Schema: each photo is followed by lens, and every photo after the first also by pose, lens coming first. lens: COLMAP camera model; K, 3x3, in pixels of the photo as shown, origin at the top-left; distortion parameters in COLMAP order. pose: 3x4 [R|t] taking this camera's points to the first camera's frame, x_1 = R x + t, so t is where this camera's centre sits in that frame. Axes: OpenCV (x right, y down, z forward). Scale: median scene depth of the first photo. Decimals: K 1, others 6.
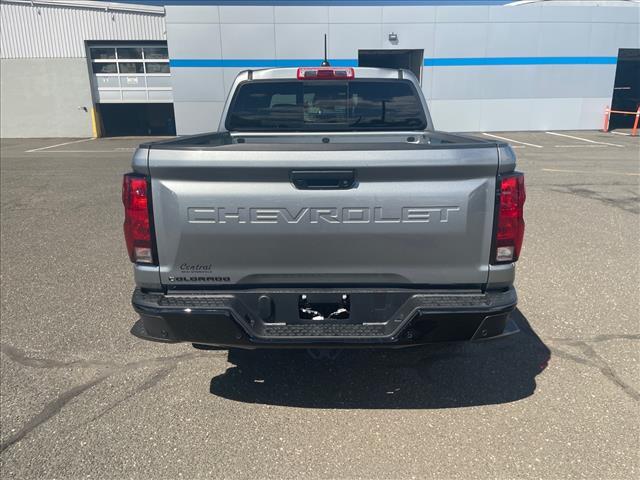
lens RADIAL K [[500.8, 0, 320.0], [0, 500.8, 240.0], [0, 0, 1]] dist [0.094814, -0.126009]
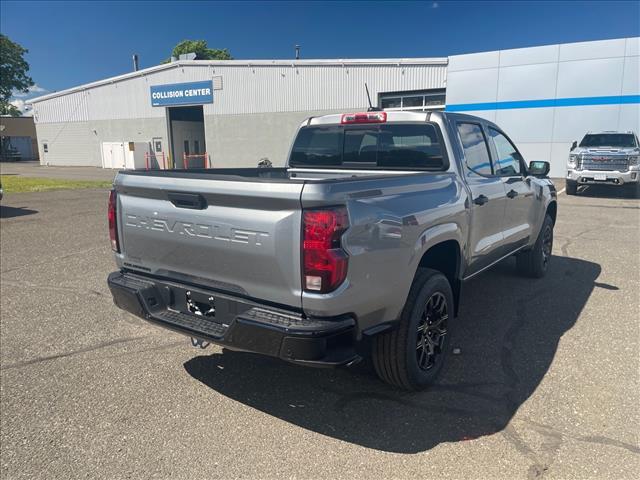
lens RADIAL K [[500.8, 0, 320.0], [0, 500.8, 240.0], [0, 0, 1]] dist [0.094814, -0.126009]
pose [[0.812807, 0.111140, -0.571833, 0.941835], [-0.156095, 0.987287, -0.029988, -0.031983], [0.561230, 0.113635, 0.819822, 0.126135]]
